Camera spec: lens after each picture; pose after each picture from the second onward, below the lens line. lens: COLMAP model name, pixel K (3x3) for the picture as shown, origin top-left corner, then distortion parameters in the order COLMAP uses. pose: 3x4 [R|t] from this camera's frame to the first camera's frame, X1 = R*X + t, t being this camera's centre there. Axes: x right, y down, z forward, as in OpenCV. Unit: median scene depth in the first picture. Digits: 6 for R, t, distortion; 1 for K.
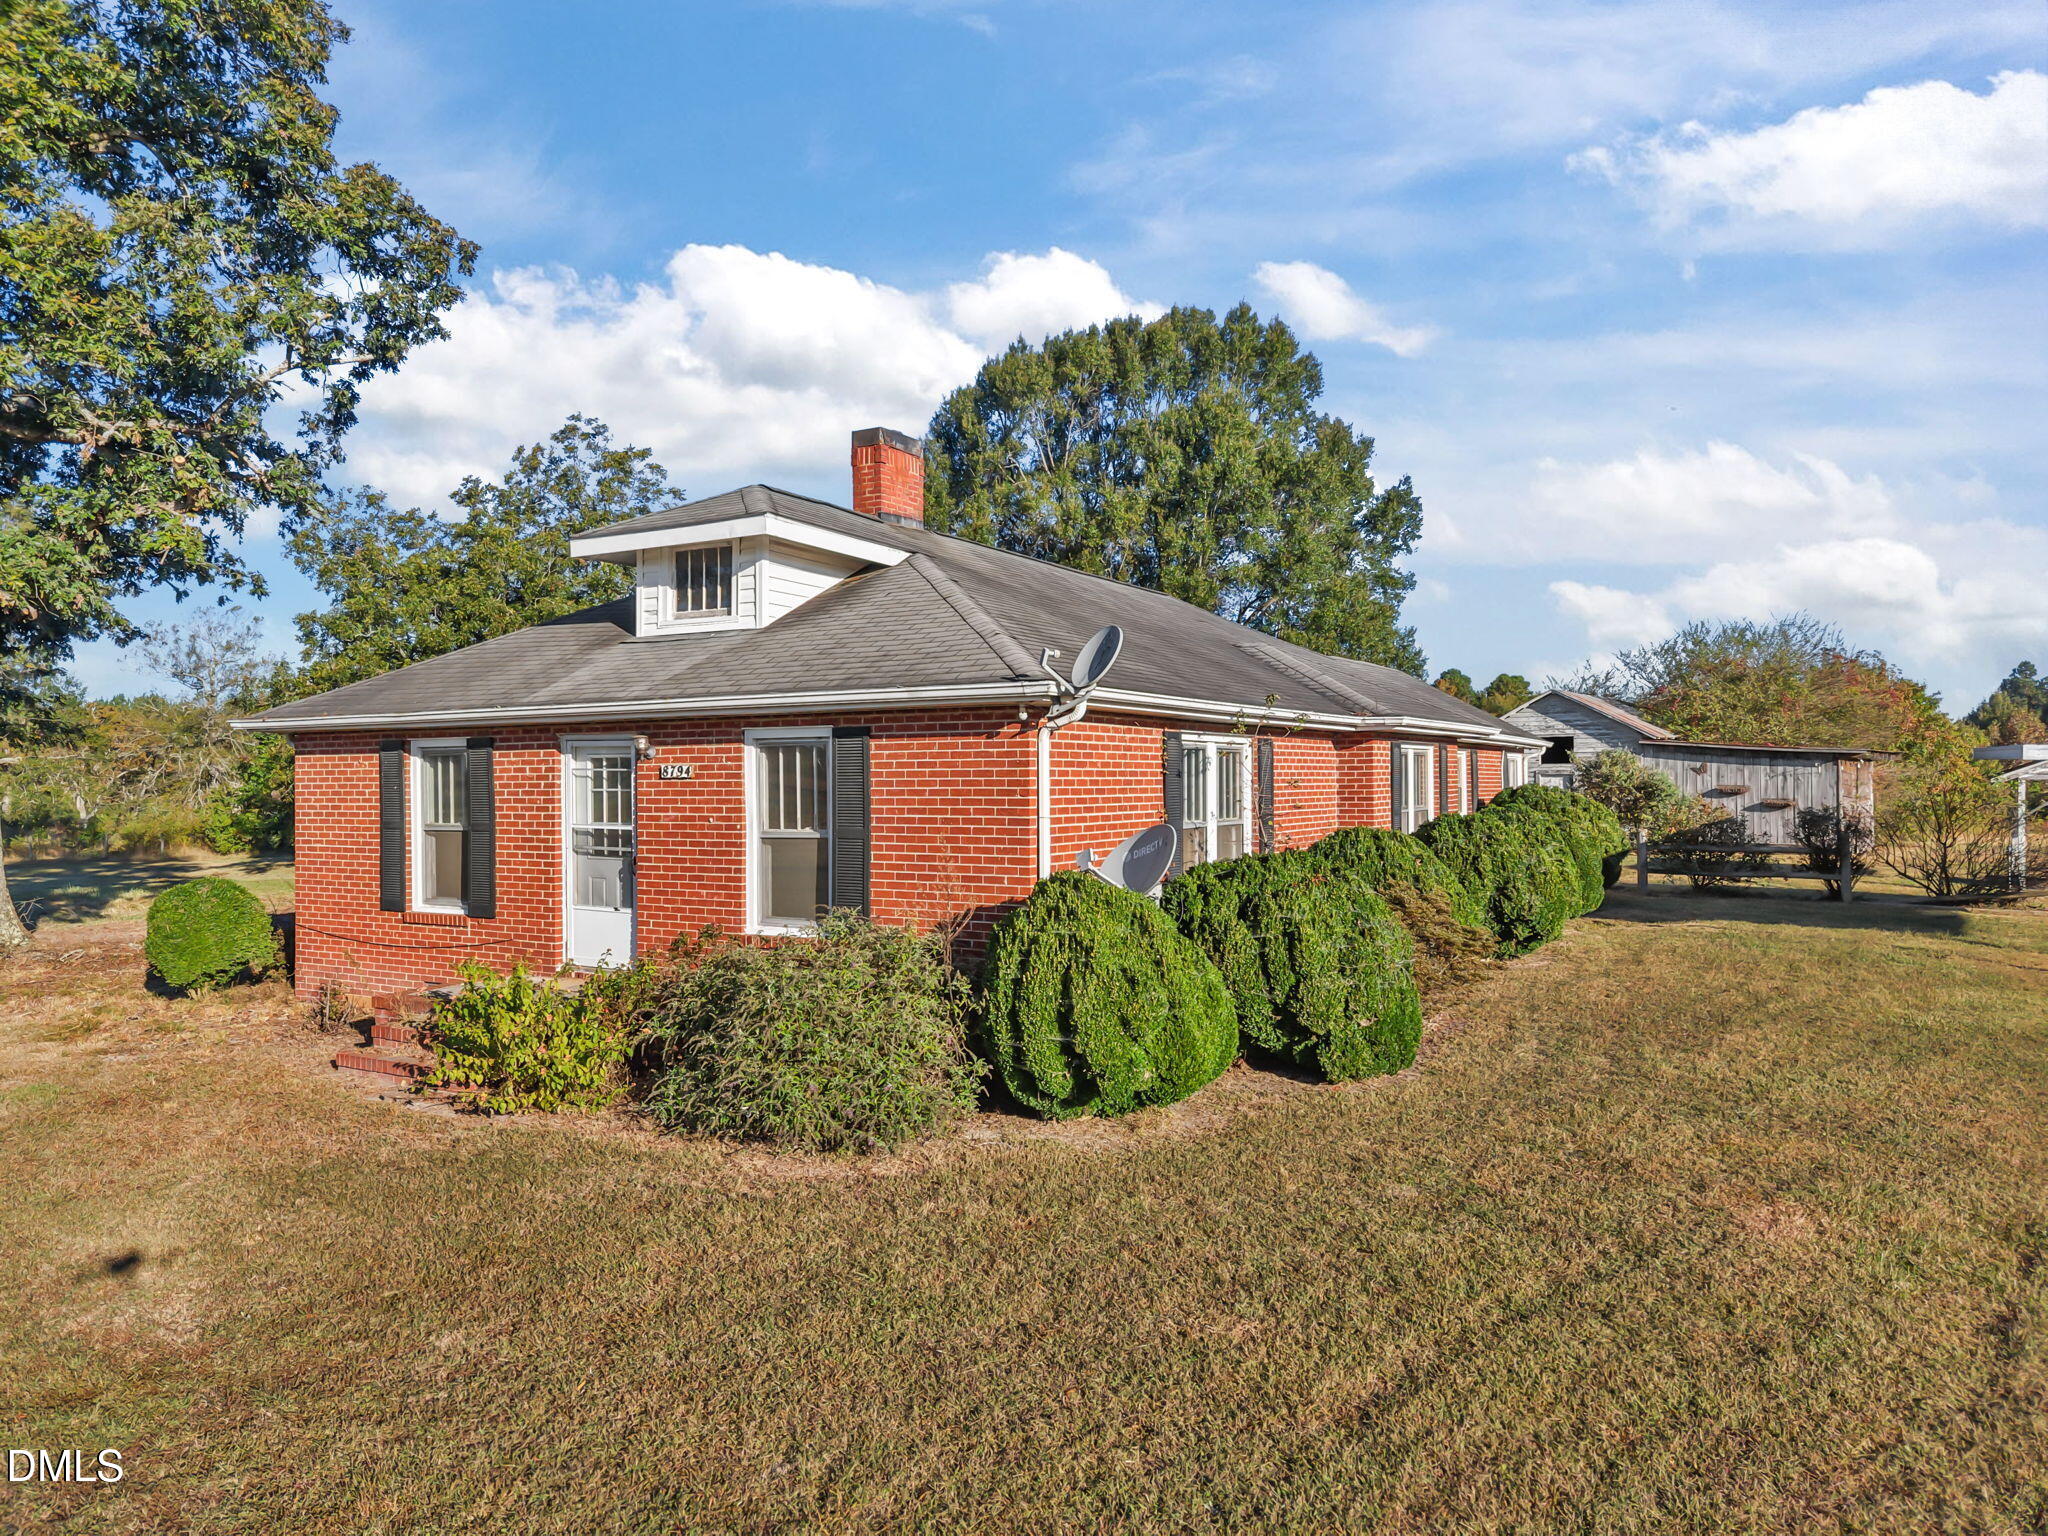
lens RADIAL K [[1357.9, 0, 1020.0], [0, 1357.9, 796.4], [0, 0, 1]] dist [0.008747, -0.000891]
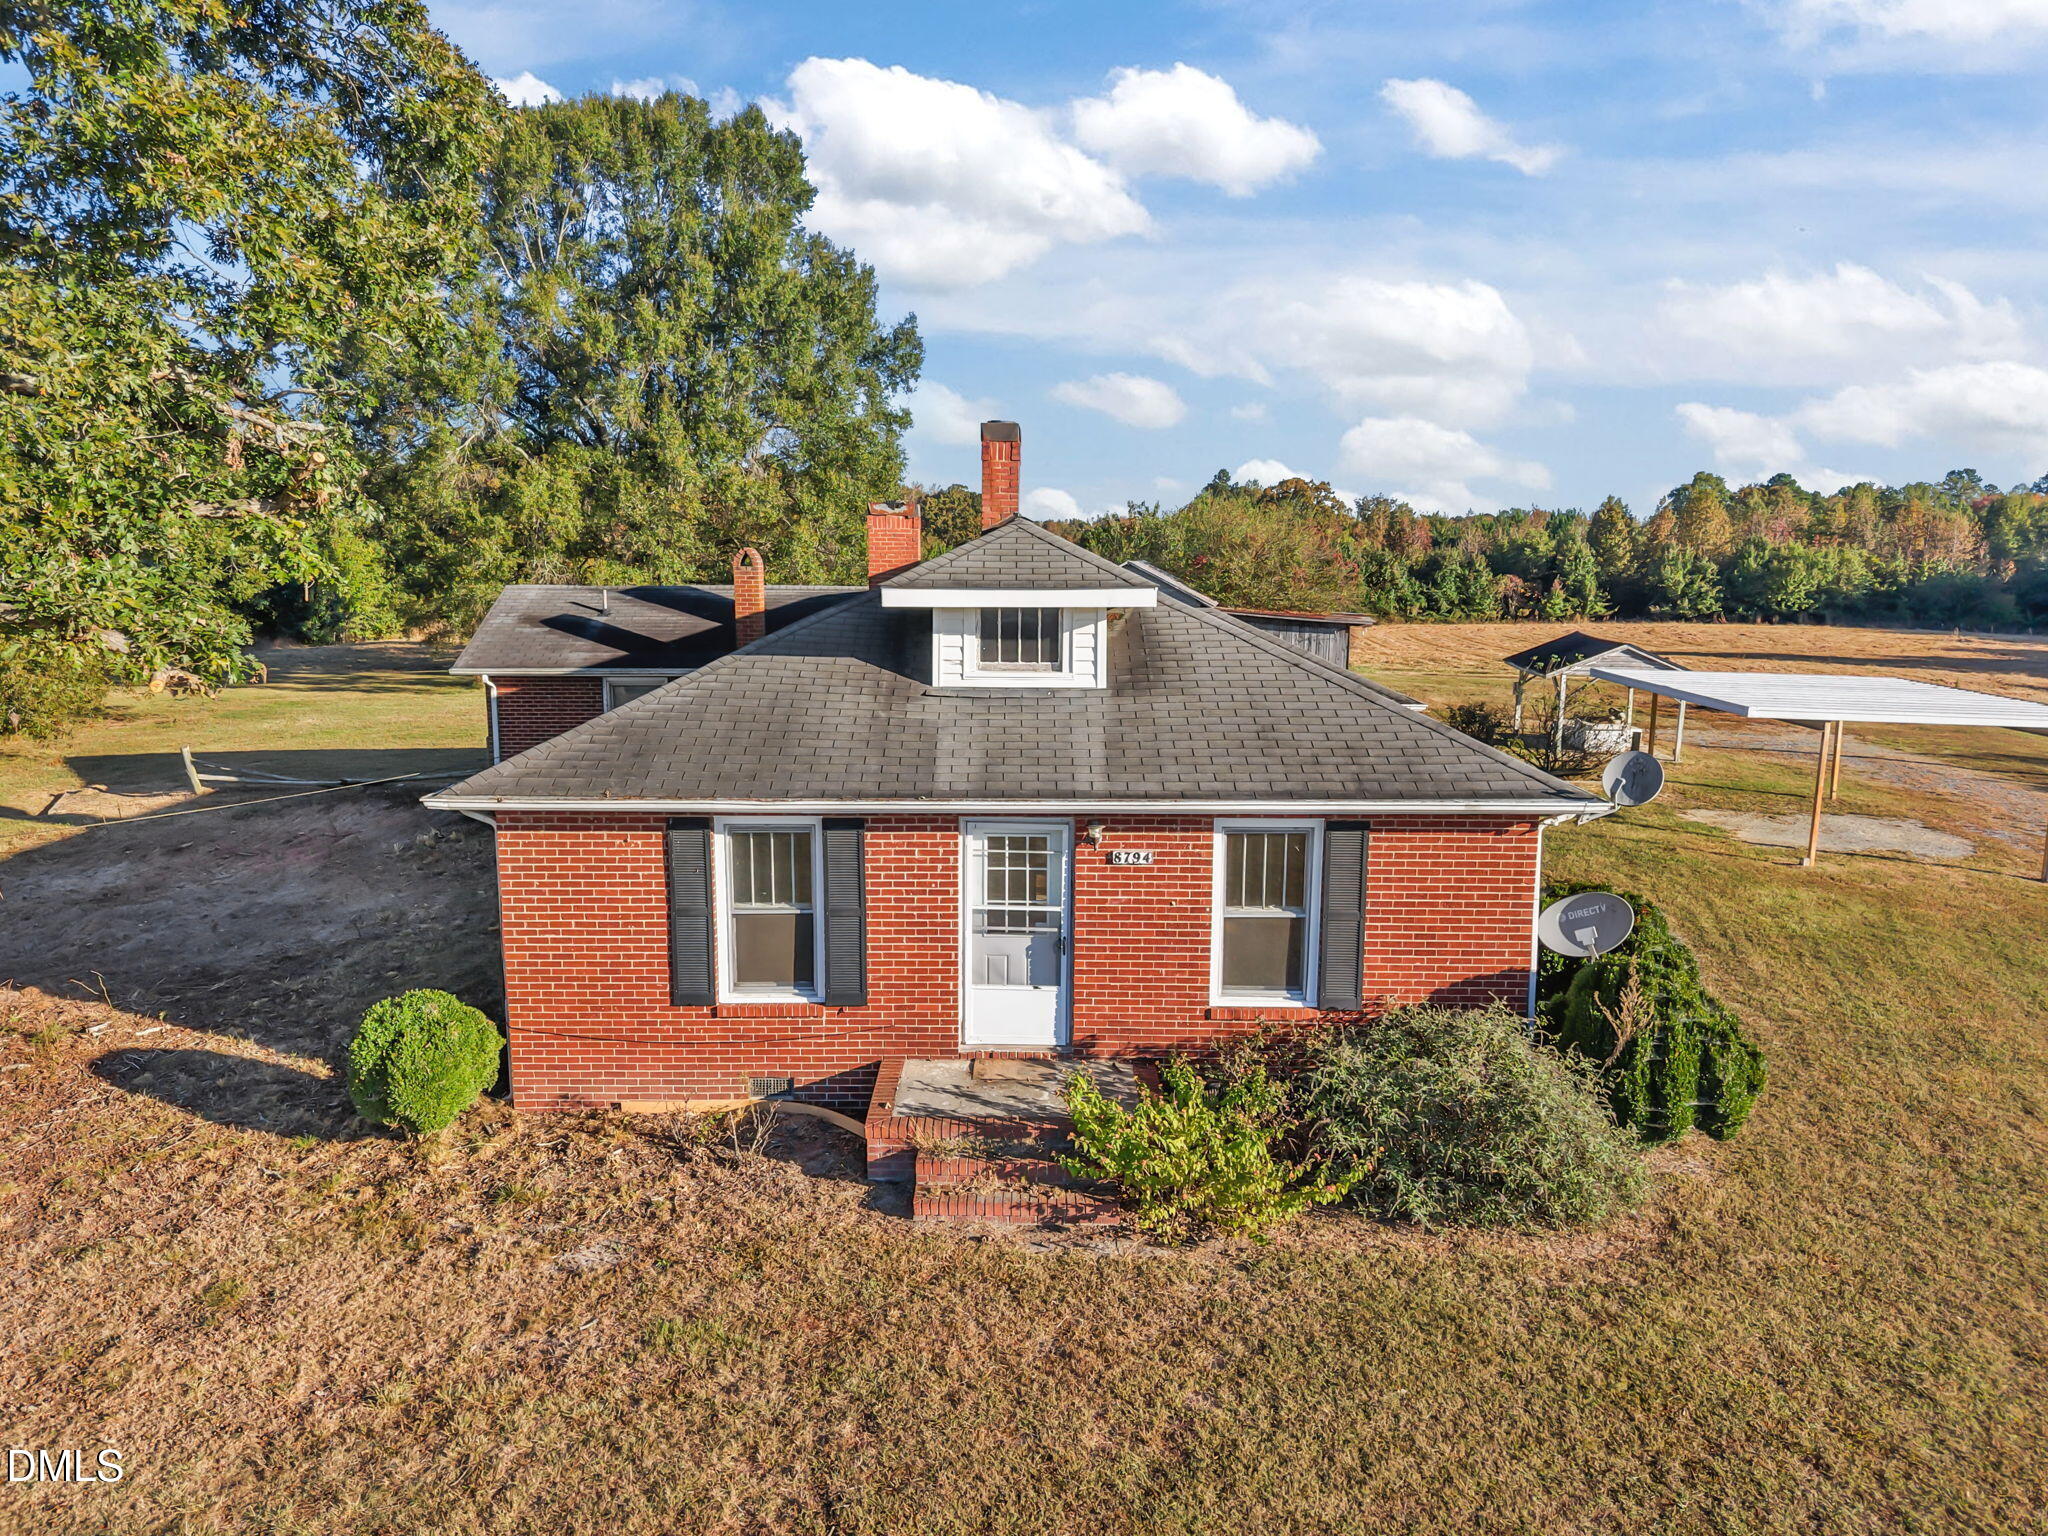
lens RADIAL K [[1357.1, 0, 1024.0], [0, 1357.1, 768.0], [0, 0, 1]] dist [0.128654, -0.232081]
pose [[0.864183, -0.070823, 0.498168, -0.744300], [-0.003185, 0.989255, 0.146164, -0.210764], [-0.503167, -0.127899, 0.854672, 0.156386]]
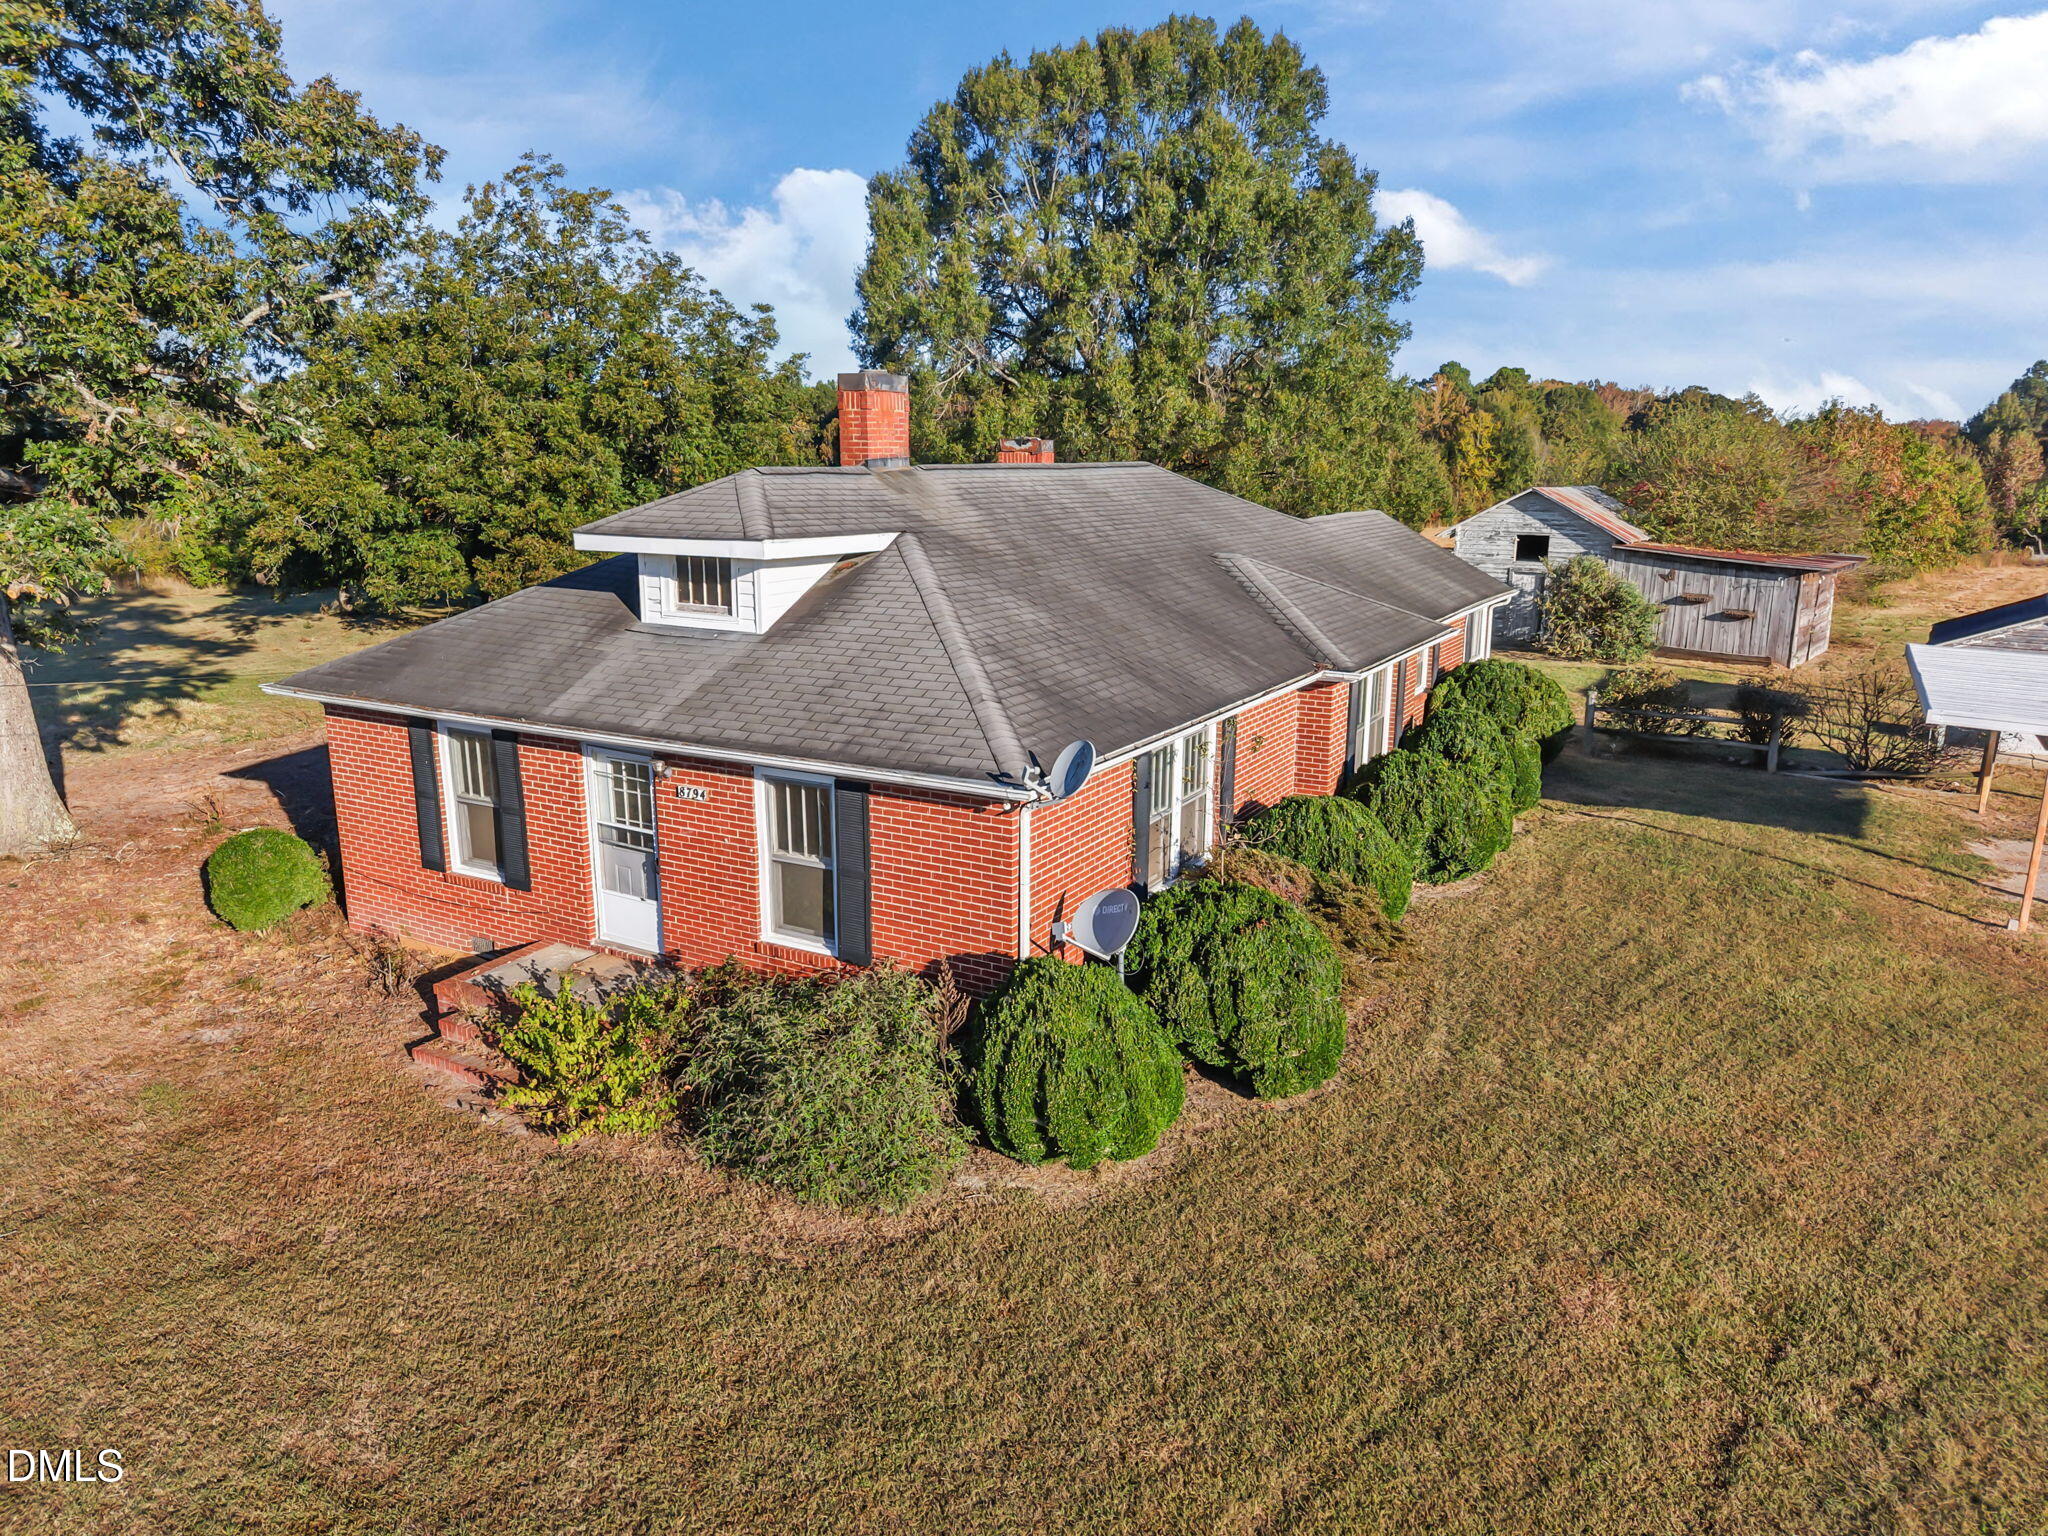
lens RADIAL K [[1356.4, 0, 1020.6], [0, 1356.4, 799.4], [0, 0, 1]] dist [0.016262, -0.009364]
pose [[0.999876, 0.004349, 0.015127, -0.002307], [-0.007741, 0.972676, 0.232038, -0.244084], [-0.013704, -0.232126, 0.972589, -0.070506]]
